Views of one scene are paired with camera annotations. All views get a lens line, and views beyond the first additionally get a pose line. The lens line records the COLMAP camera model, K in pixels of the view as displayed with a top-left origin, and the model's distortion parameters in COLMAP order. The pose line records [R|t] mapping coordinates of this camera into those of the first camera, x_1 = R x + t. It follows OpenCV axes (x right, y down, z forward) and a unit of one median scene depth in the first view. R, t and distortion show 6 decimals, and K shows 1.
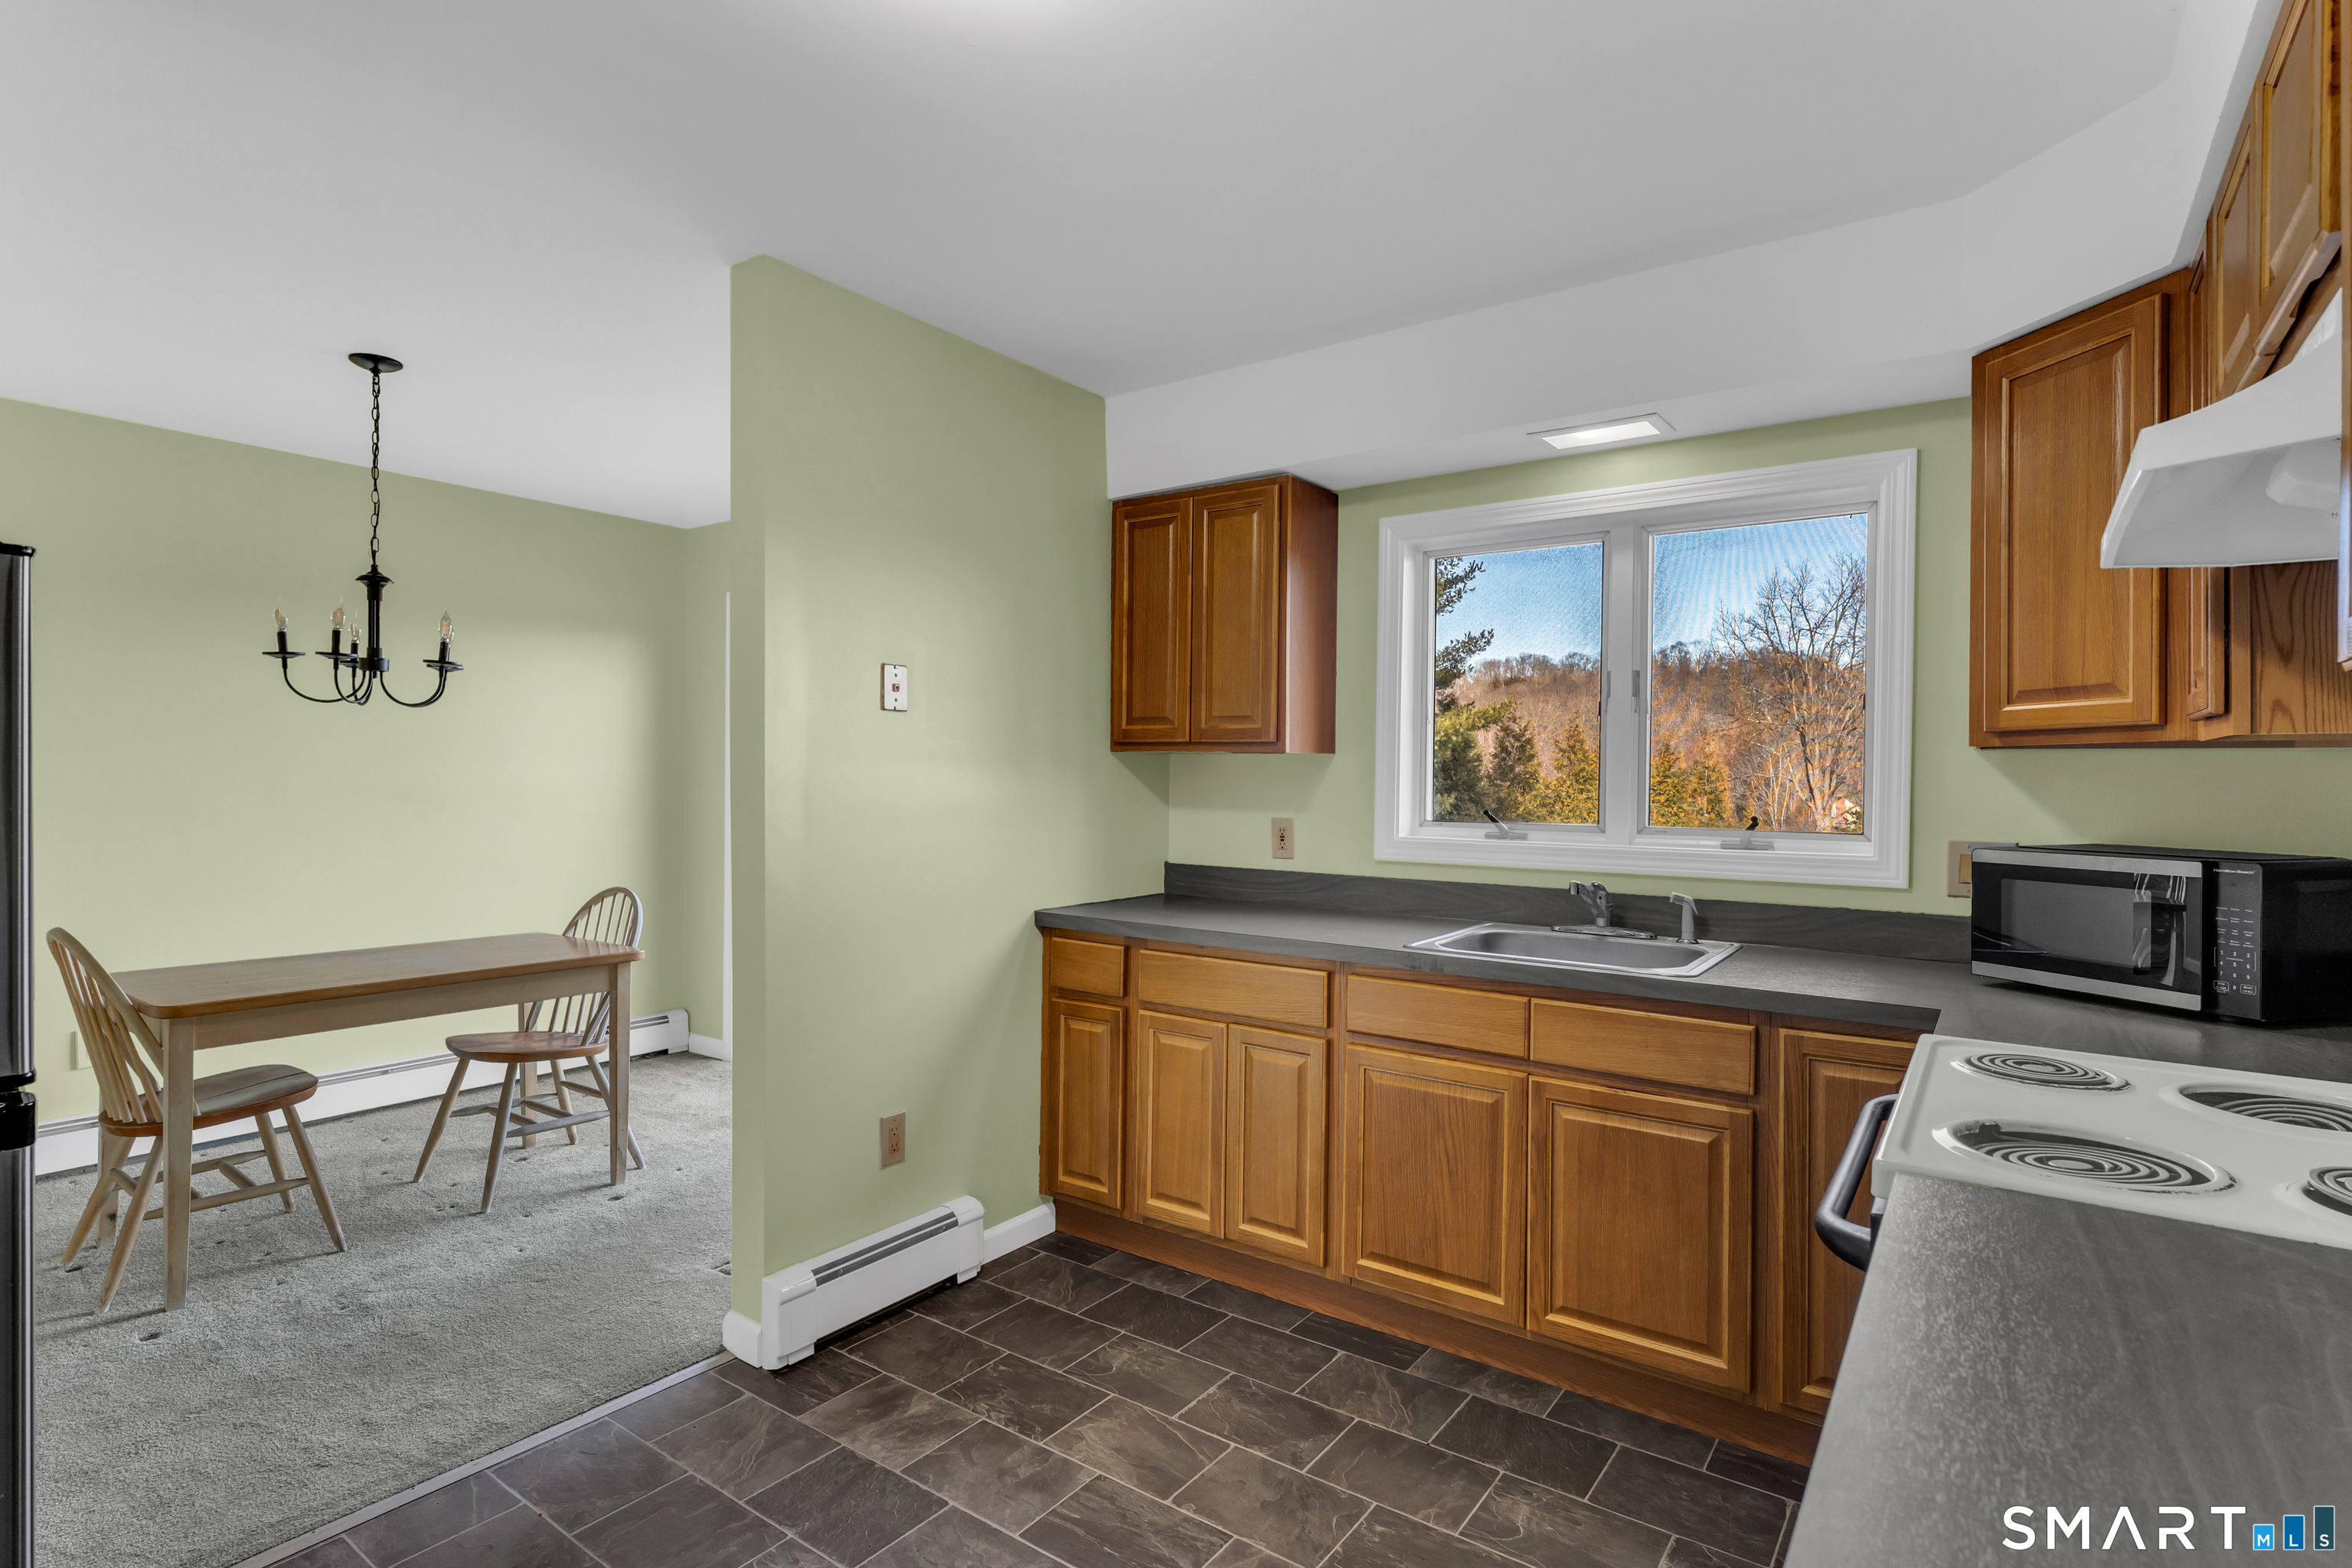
lens RADIAL K [[1158.1, 0, 1184.4], [0, 1158.1, 769.9], [0, 0, 1]] dist [0.006068, 0.000453]
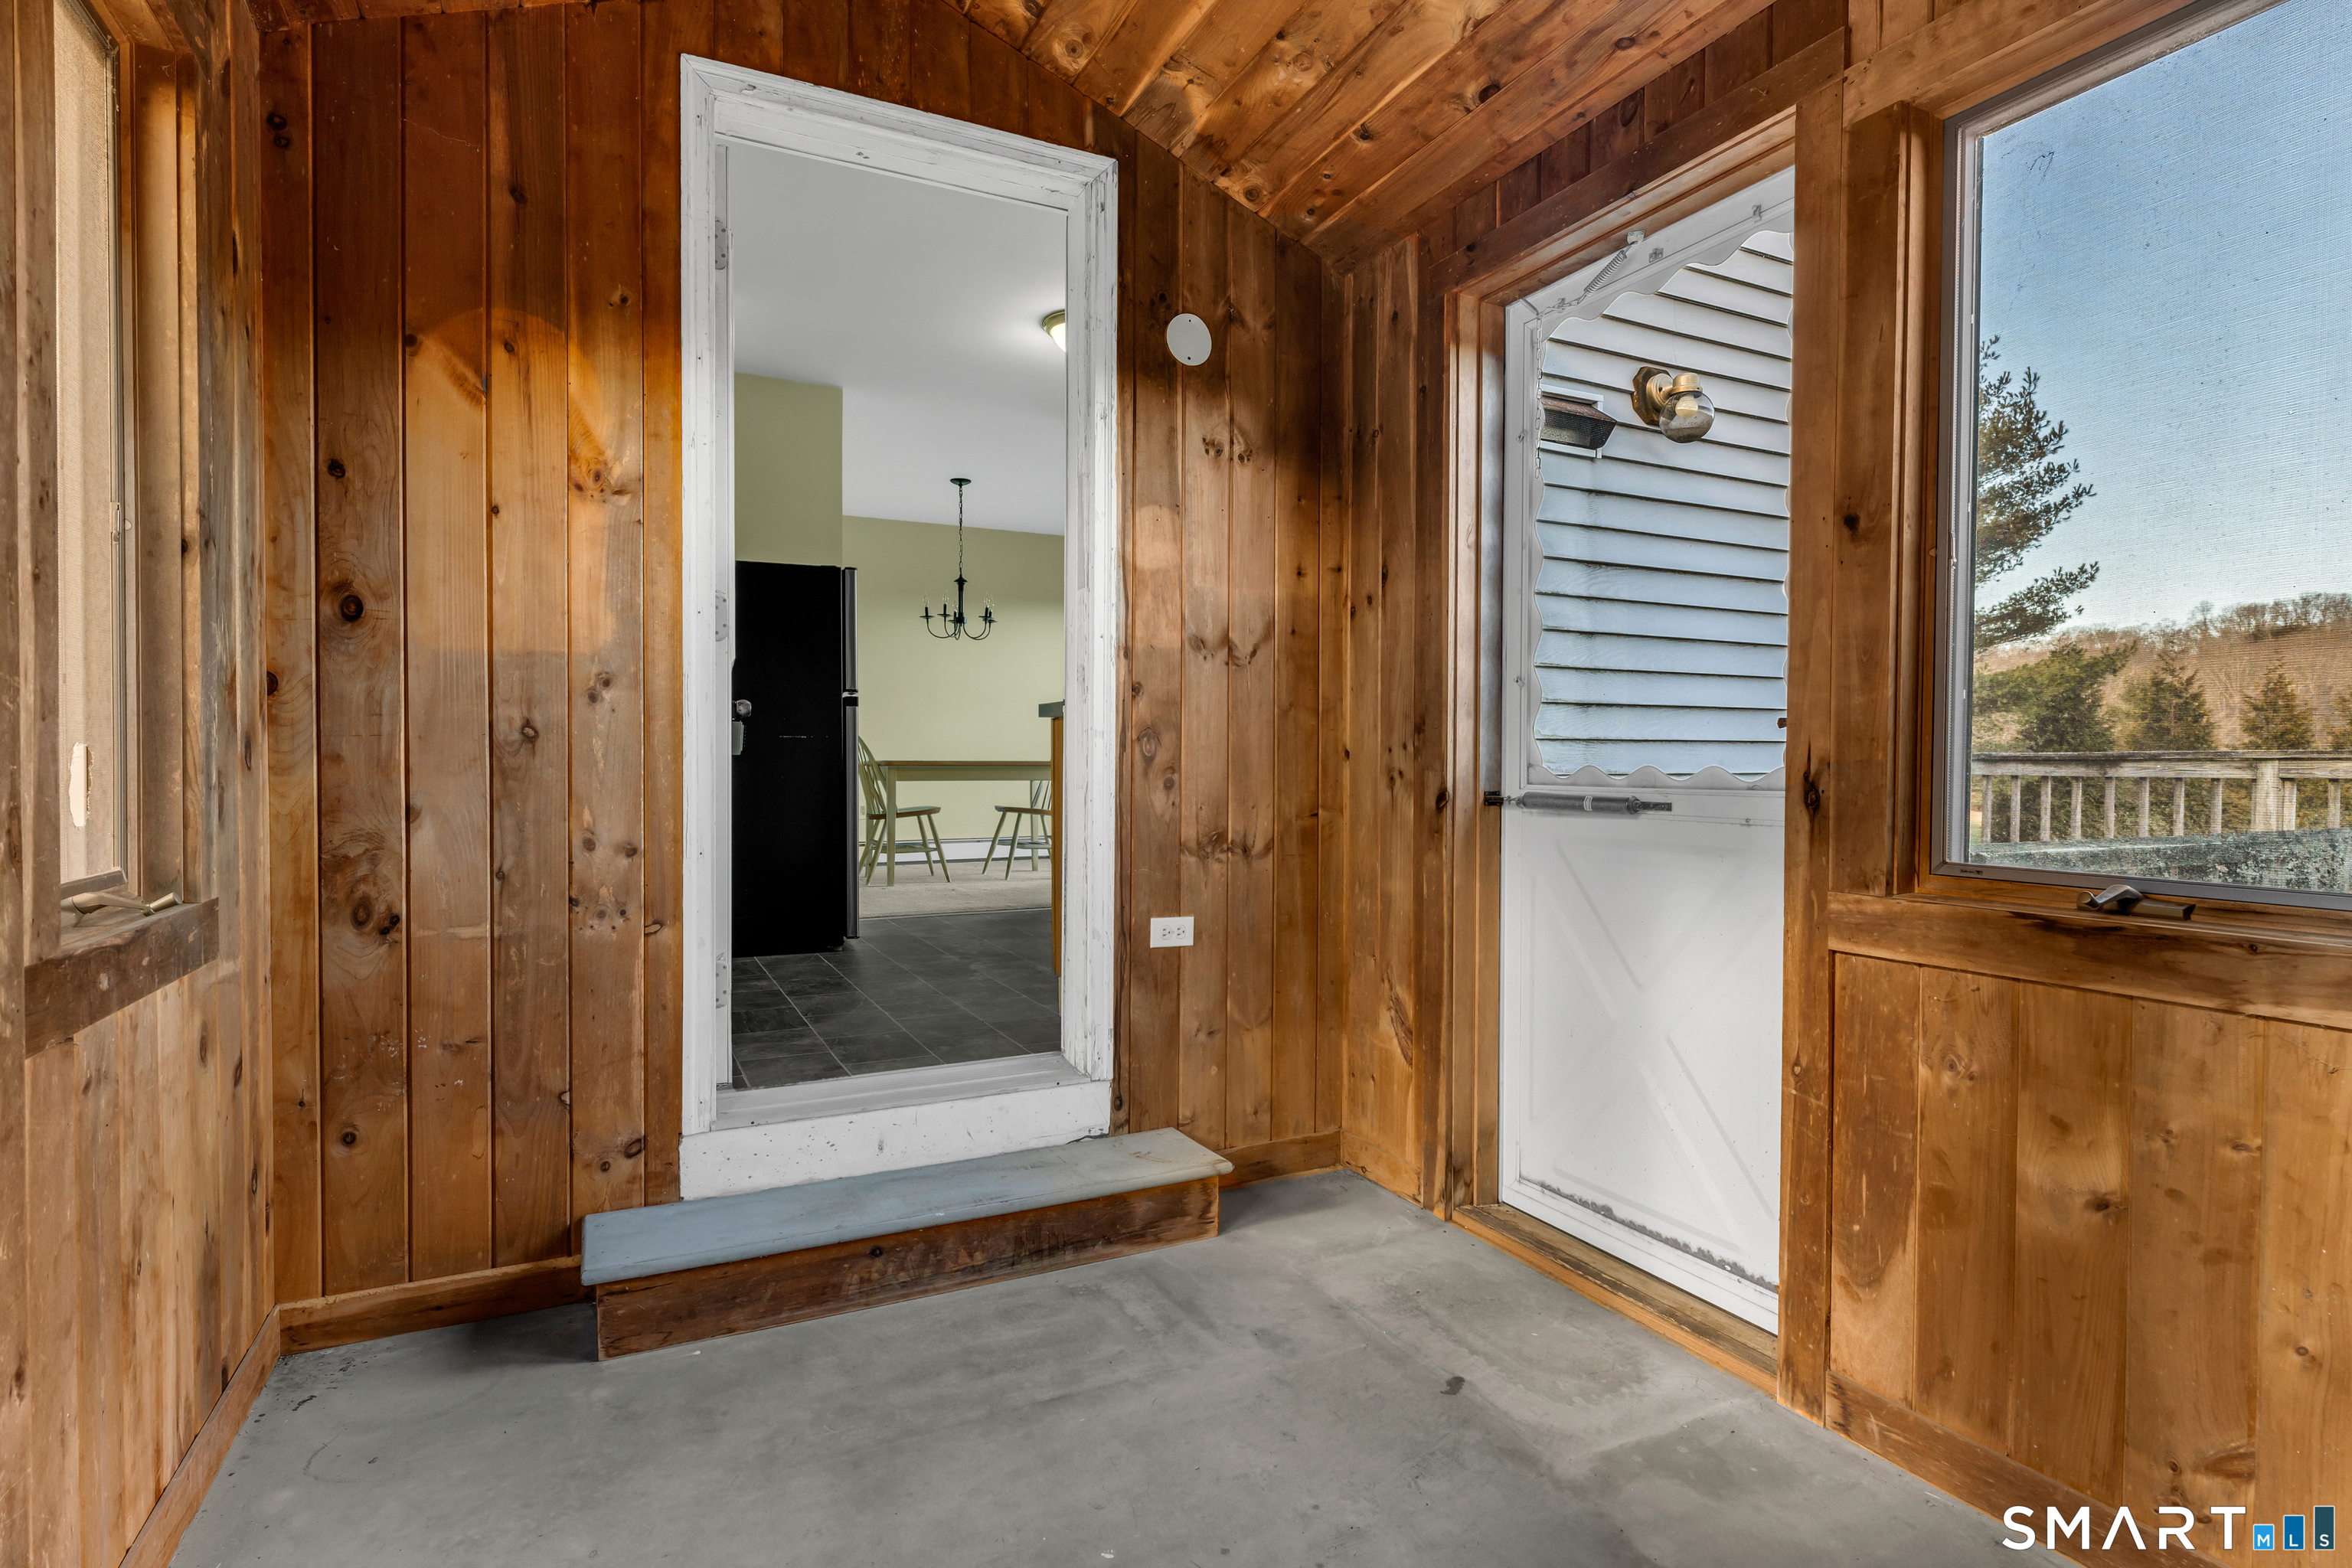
lens RADIAL K [[1158.1, 0, 1180.0], [0, 1158.1, 784.0], [0, 0, 1]] dist [0.006068, 0.000453]
pose [[0.881170, 0.001473, -0.472797, 0.650154], [0.008668, 0.999777, 0.019270, 0.169448], [0.472720, -0.021078, 0.880961, -0.676098]]
